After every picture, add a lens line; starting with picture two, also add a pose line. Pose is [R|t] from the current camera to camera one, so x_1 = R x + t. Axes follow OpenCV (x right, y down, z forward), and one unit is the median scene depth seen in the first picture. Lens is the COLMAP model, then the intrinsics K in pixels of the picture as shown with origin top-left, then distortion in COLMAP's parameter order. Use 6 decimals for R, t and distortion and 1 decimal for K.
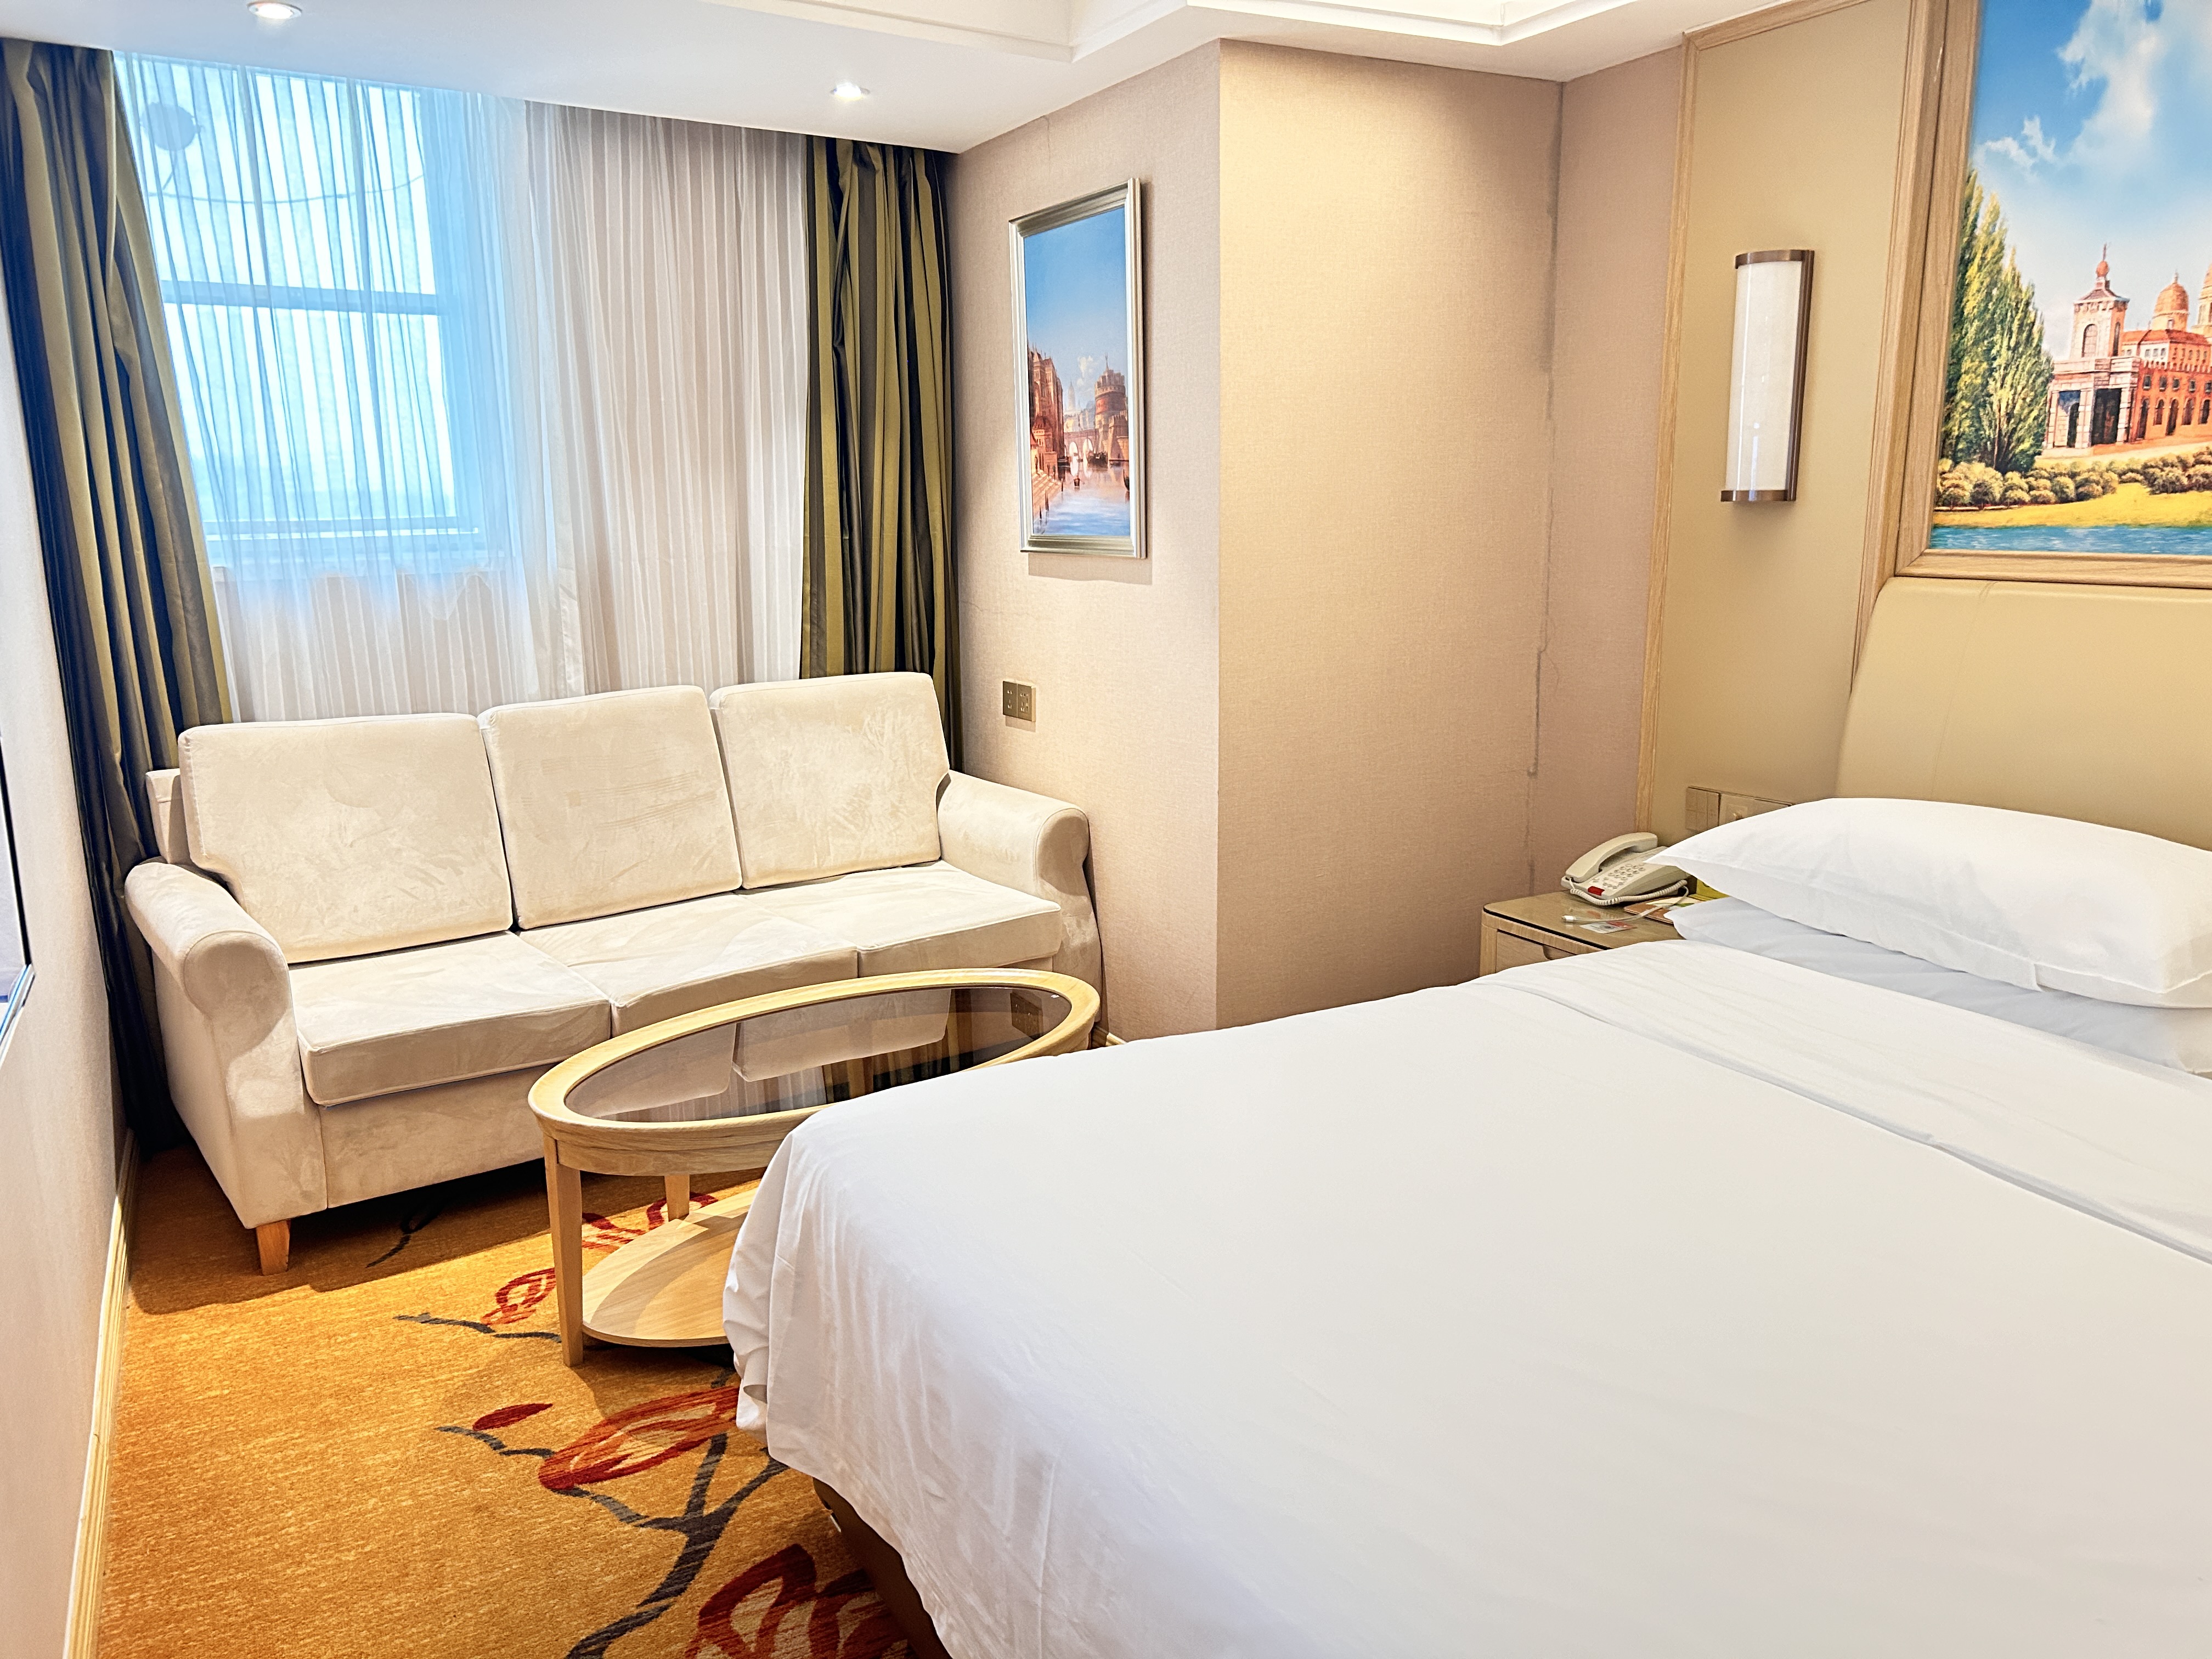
lens RADIAL K [[1658.4, 0, 1106.0], [0, 1658.4, 829.5], [0, 0, 1]] dist [0.096843, -0.168416]
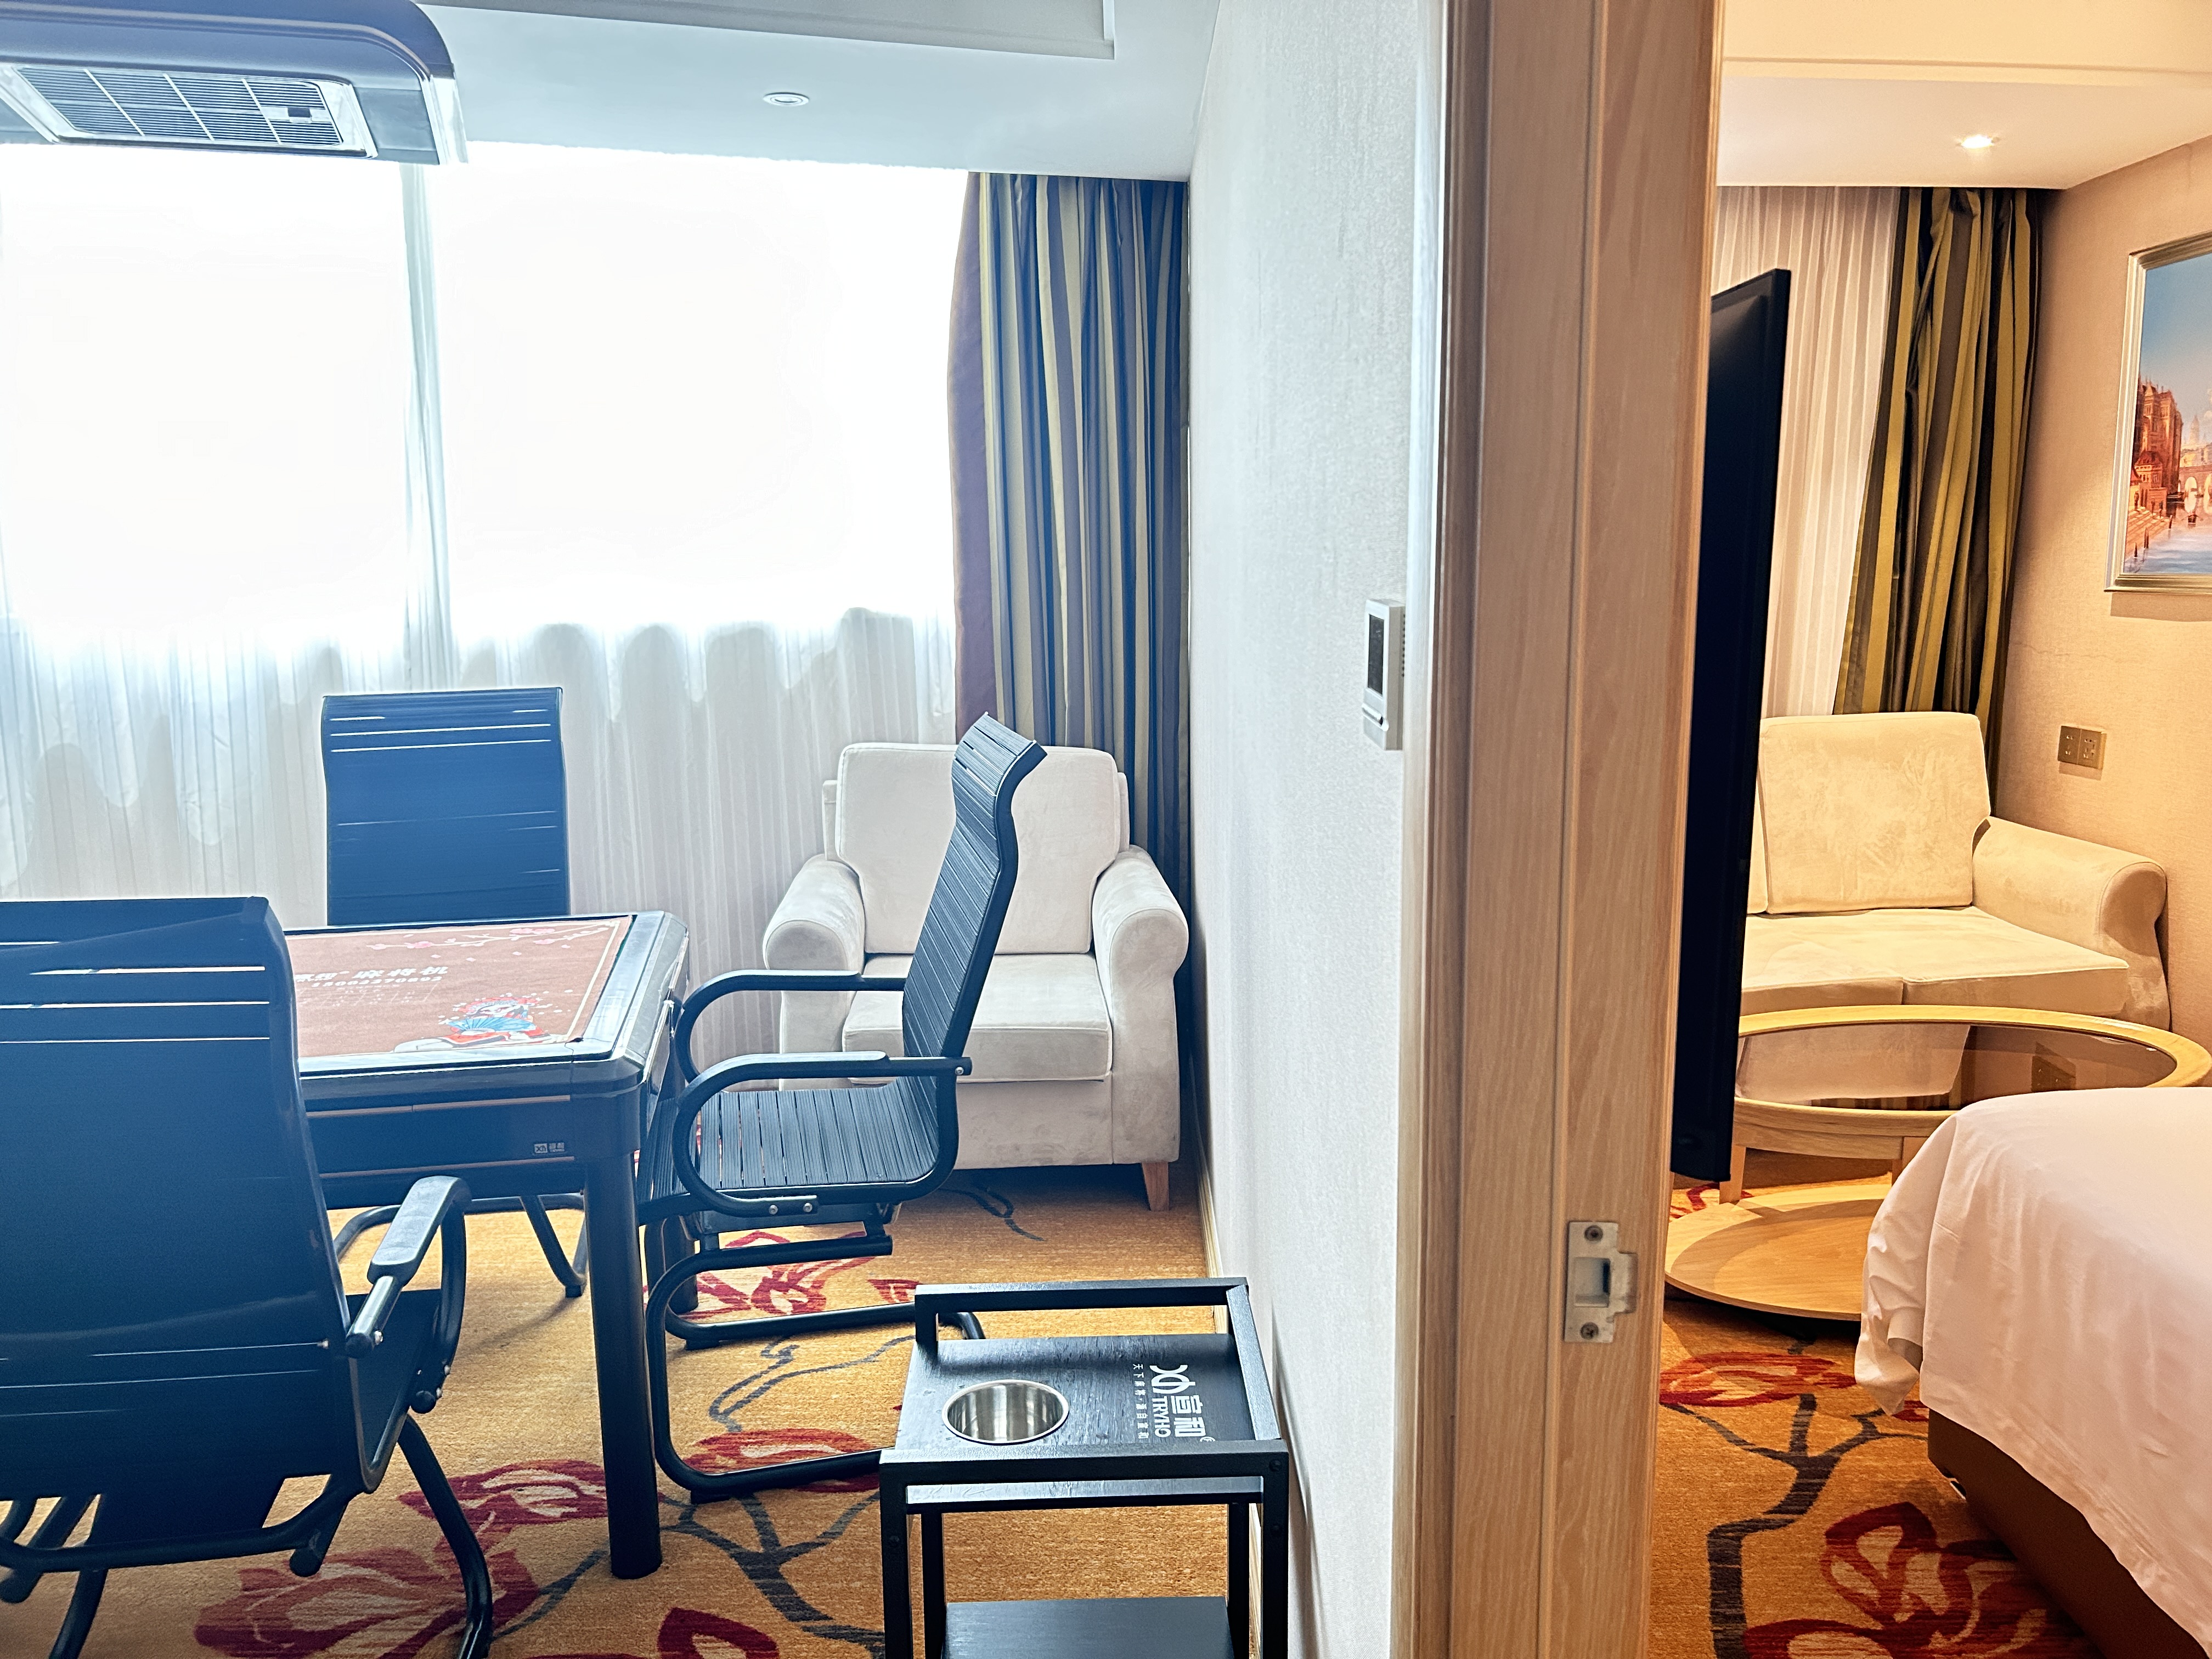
lens RADIAL K [[1691.1, 0, 1106.0], [0, 1691.1, 829.5], [0, 0, 1]] dist [0.065454, -0.055864]
pose [[0.885116, 0.077421, -0.458885, -0.100366], [-0.091044, 0.995818, -0.007600, 0.030533], [0.456377, 0.048505, 0.888463, -0.141014]]
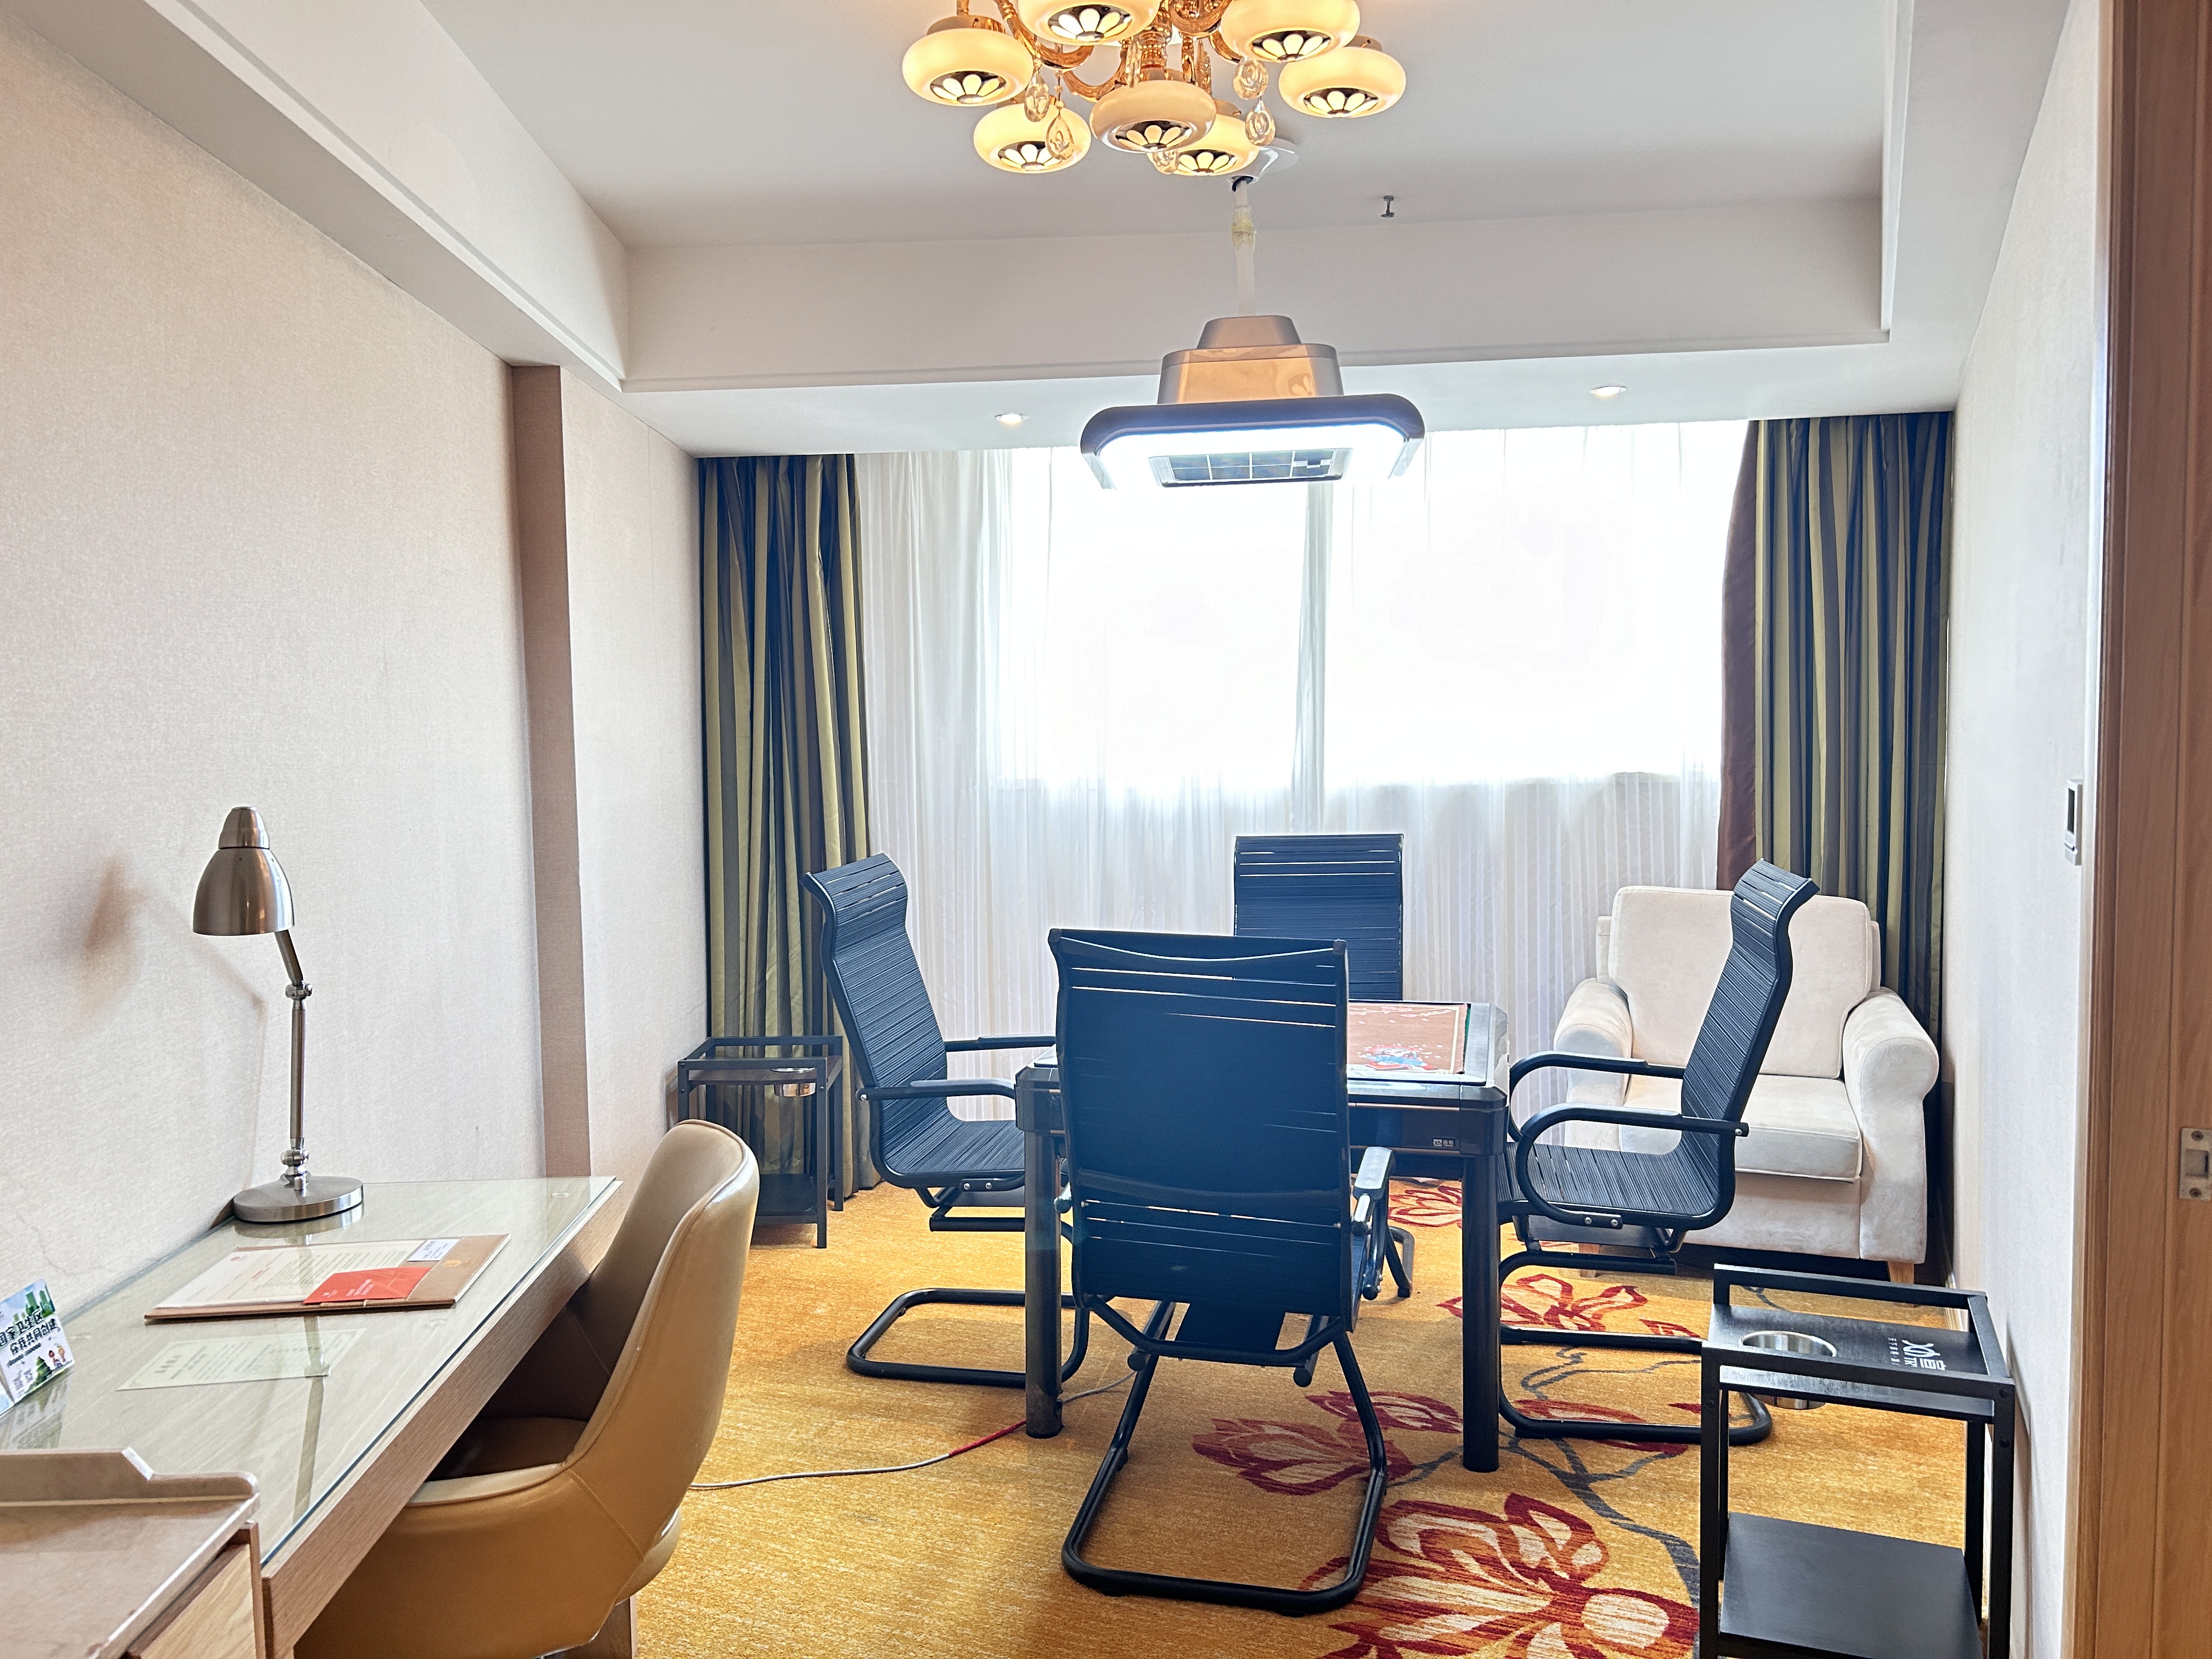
lens RADIAL K [[1639.9, 0, 1106.0], [0, 1639.9, 829.5], [0, 0, 1]] dist [0.004861, 0.006768]
pose [[0.616341, 0.053162, -0.785683, 0.260848], [-0.147316, 0.987889, -0.048721, 0.143233], [0.773577, 0.145772, 0.616708, -0.920540]]
